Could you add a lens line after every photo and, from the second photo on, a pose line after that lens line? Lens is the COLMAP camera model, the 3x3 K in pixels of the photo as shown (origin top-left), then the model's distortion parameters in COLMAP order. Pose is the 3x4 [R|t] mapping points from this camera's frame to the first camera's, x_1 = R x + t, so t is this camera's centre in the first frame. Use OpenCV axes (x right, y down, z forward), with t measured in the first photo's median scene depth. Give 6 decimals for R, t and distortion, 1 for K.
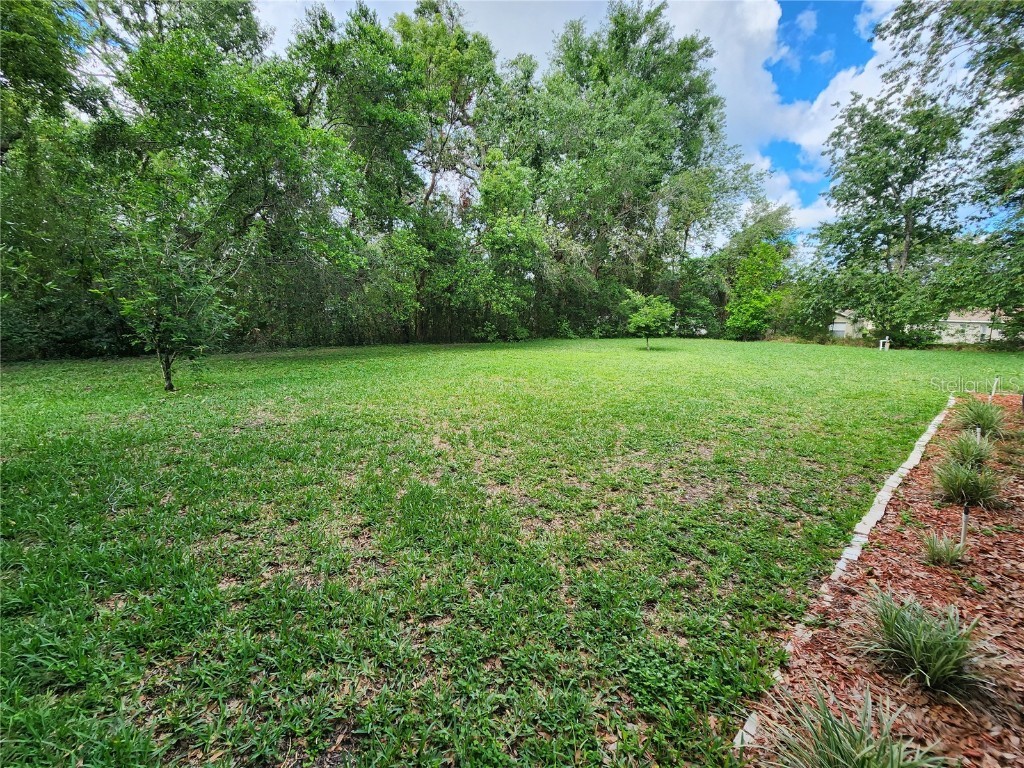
lens RADIAL K [[412.7, 0, 516.0], [0, 412.7, 381.3], [0, 0, 1]] dist [-0.002353, -0.001378]
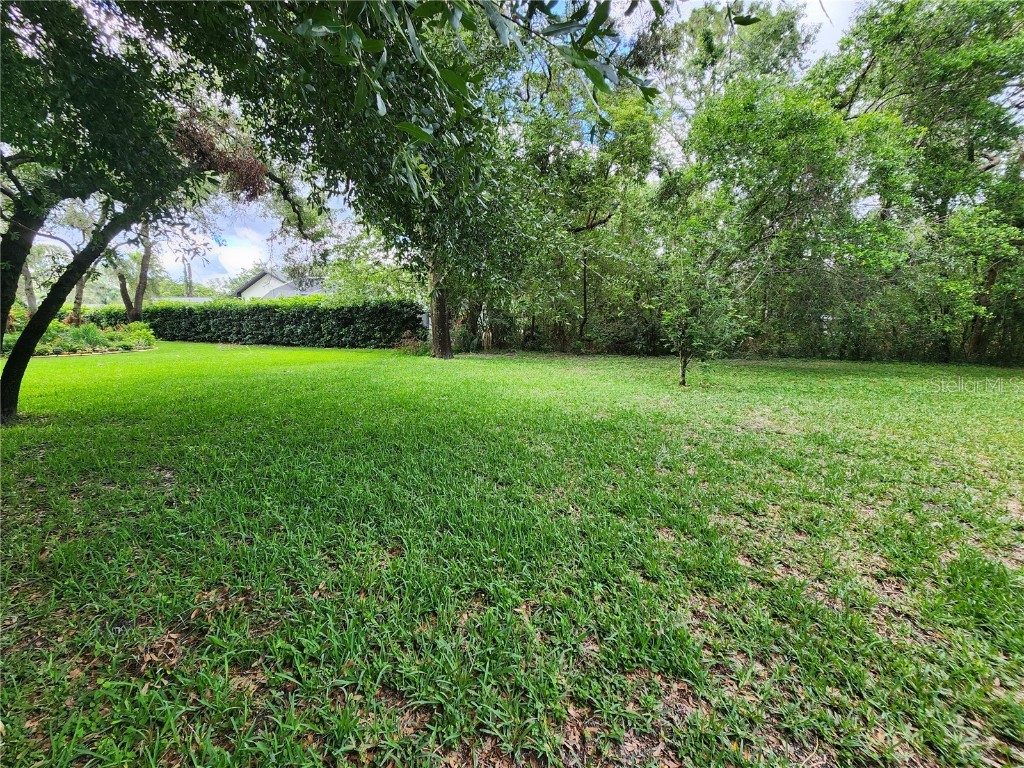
lens RADIAL K [[412.7, 0, 511.9], [0, 412.7, 383.9], [0, 0, 1]] dist [-0.002353, -0.001378]
pose [[0.502847, 0.123027, -0.855576, -0.058466], [-0.136758, 0.988676, 0.061789, 0.014656], [0.853488, 0.085937, 0.513977, -0.087453]]
